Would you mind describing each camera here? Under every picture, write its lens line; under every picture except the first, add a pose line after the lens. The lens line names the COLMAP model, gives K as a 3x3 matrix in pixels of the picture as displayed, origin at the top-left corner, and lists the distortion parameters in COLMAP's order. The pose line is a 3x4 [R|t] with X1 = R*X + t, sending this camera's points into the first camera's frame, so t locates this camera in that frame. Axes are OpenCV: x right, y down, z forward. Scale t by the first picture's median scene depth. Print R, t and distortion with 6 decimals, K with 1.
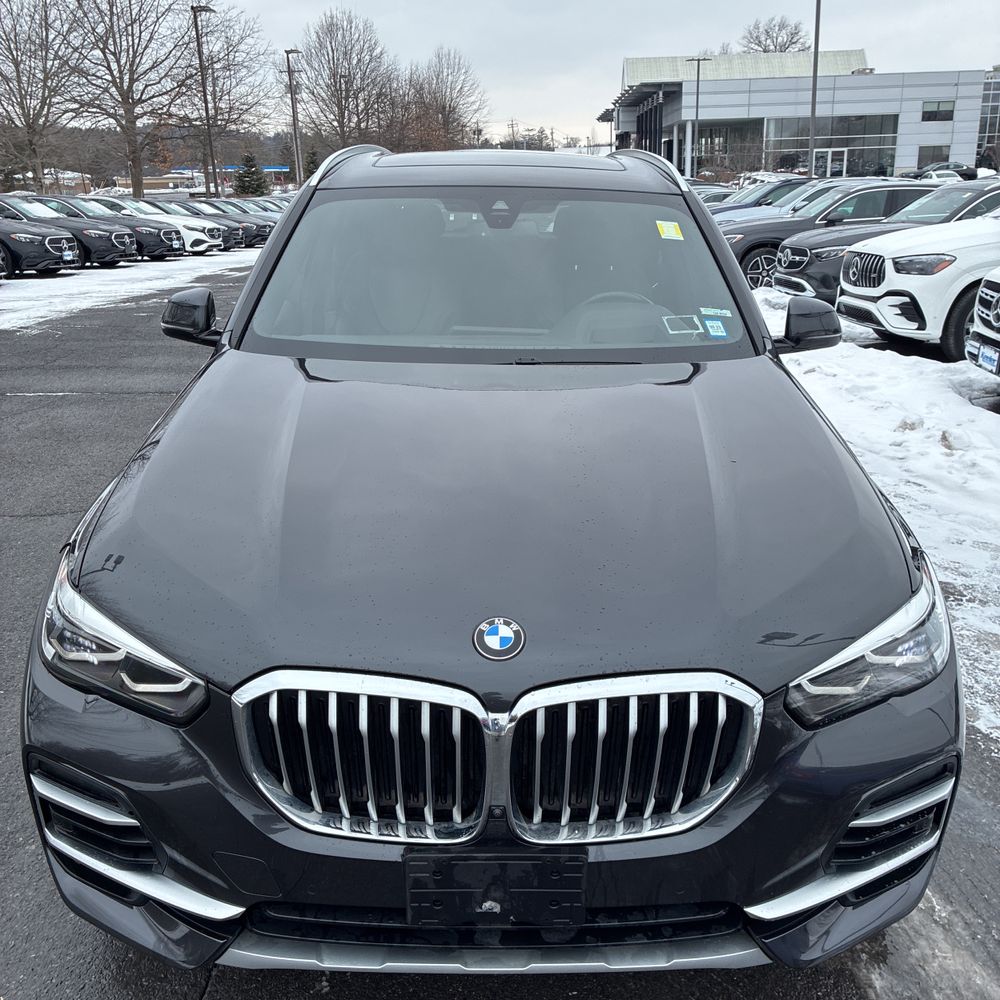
lens RADIAL K [[1006.9, 0, 503.1], [0, 1006.9, 502.9], [0, 0, 1]] dist [0.035357, -0.031931]
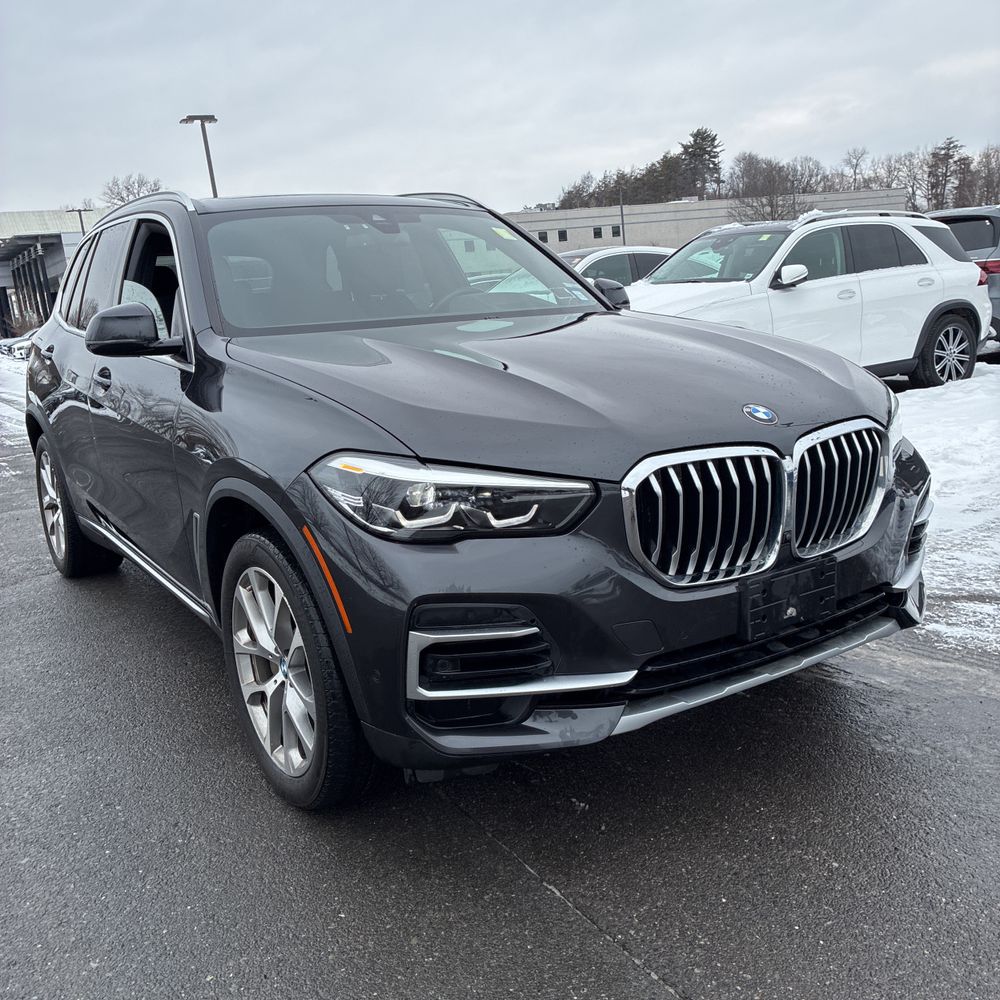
lens RADIAL K [[1005.9, 0, 485.2], [0, 1005.9, 502.7], [0, 0, 1]] dist [0.029518, -0.010689]
pose [[0.841636, -0.171577, 0.512064, -0.799276], [0.239383, 0.968474, -0.068948, 0.193834], [-0.484091, 0.180608, 0.856176, 0.004164]]
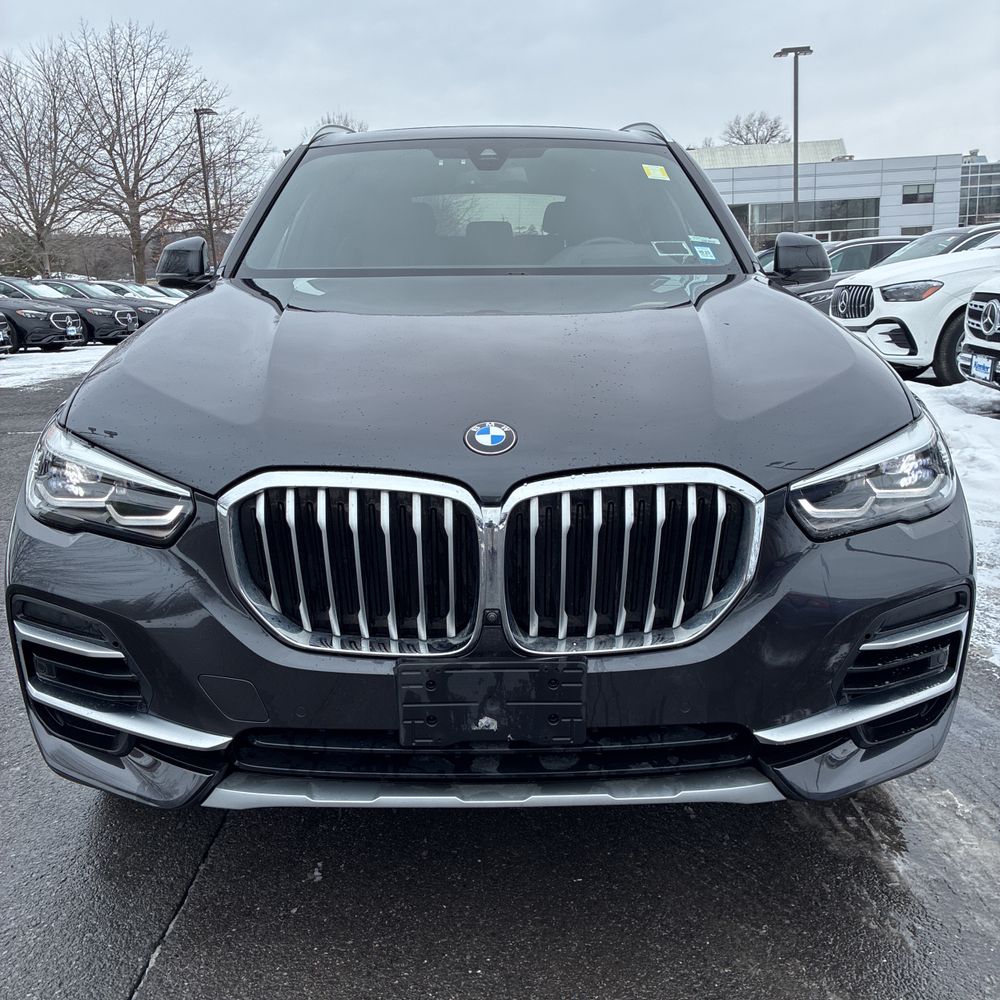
lens RADIAL K [[1005.9, 0, 485.2], [0, 1005.9, 502.7], [0, 0, 1]] dist [0.029518, -0.010689]
pose [[0.999706, -0.019268, -0.014686, 0.003005], [0.017902, 0.995957, -0.088029, 0.212449], [0.016323, 0.087740, 0.996010, 0.024410]]
